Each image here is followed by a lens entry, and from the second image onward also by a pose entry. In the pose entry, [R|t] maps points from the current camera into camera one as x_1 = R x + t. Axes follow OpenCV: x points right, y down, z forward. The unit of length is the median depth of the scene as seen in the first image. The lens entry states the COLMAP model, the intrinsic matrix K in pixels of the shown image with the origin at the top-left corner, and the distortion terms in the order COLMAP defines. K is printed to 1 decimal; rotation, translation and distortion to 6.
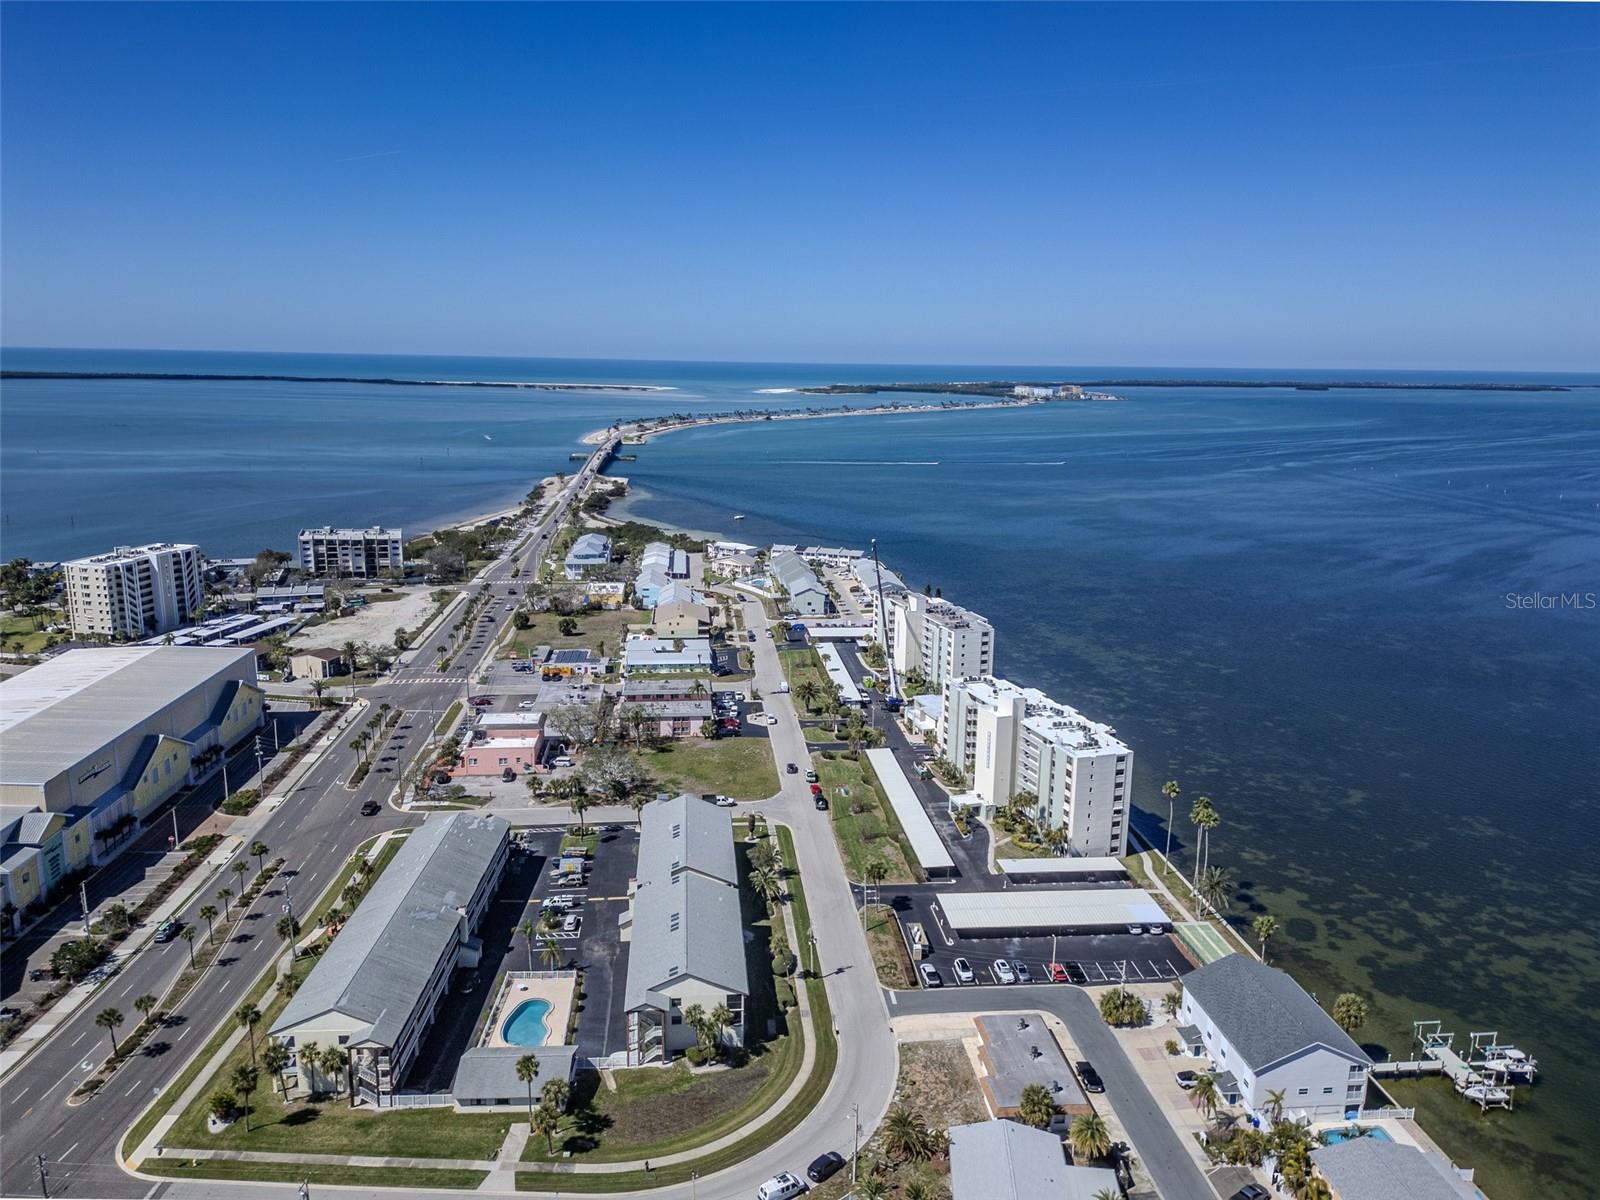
lens RADIAL K [[1128.0, 0, 800.0], [0, 1128.0, 600.0], [0, 0, 1]] dist [0.083629, -0.082527]
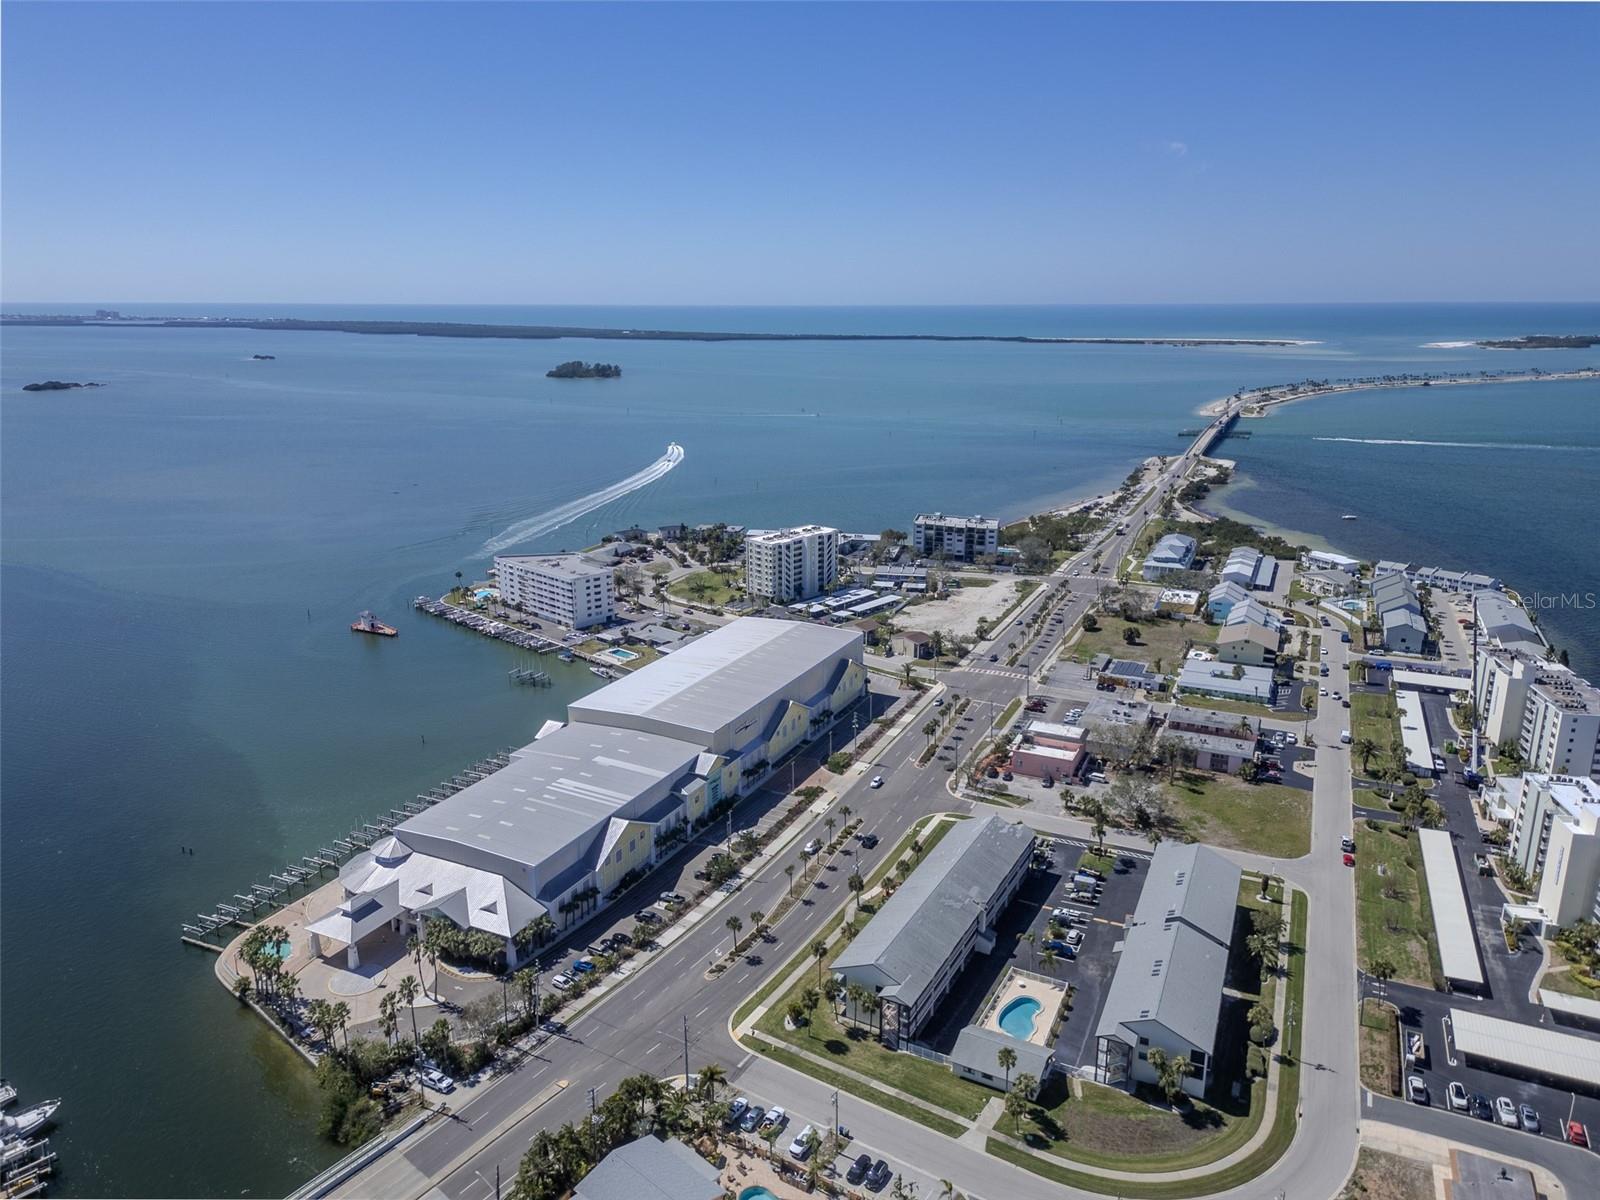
lens RADIAL K [[1118.5, 0, 800.0], [0, 1118.5, 600.0], [0, 0, 1]] dist [0.090161, -0.090084]
pose [[0.861363, 0.113474, -0.495154, 0.070642], [-0.090360, 0.993413, 0.070469, -0.087721], [0.499889, -0.015957, 0.865943, -0.097188]]
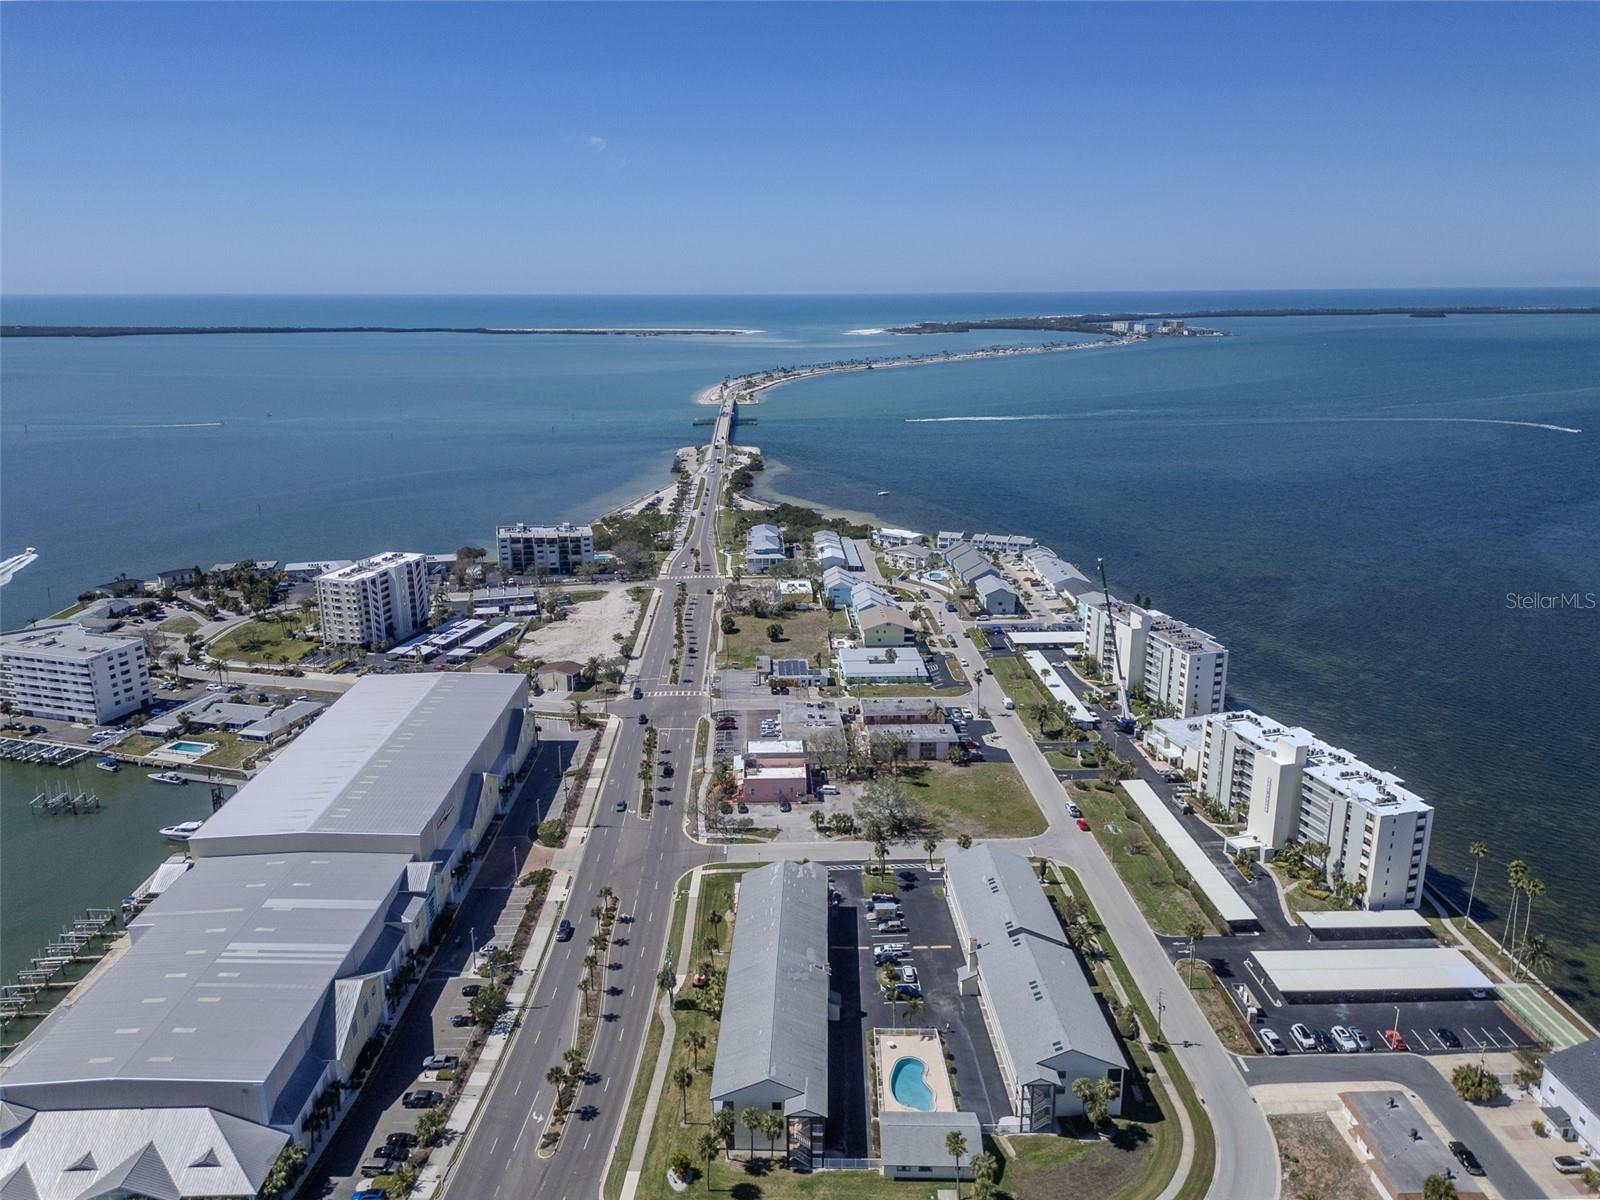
lens RADIAL K [[1128.0, 0, 800.0], [0, 1128.0, 600.0], [0, 0, 1]] dist [0.083629, -0.082527]
pose [[0.997939, -0.004908, -0.063988, -0.185668], [0.008635, 0.998273, 0.058110, -0.105773], [0.063592, -0.058543, 0.996257, -0.046100]]
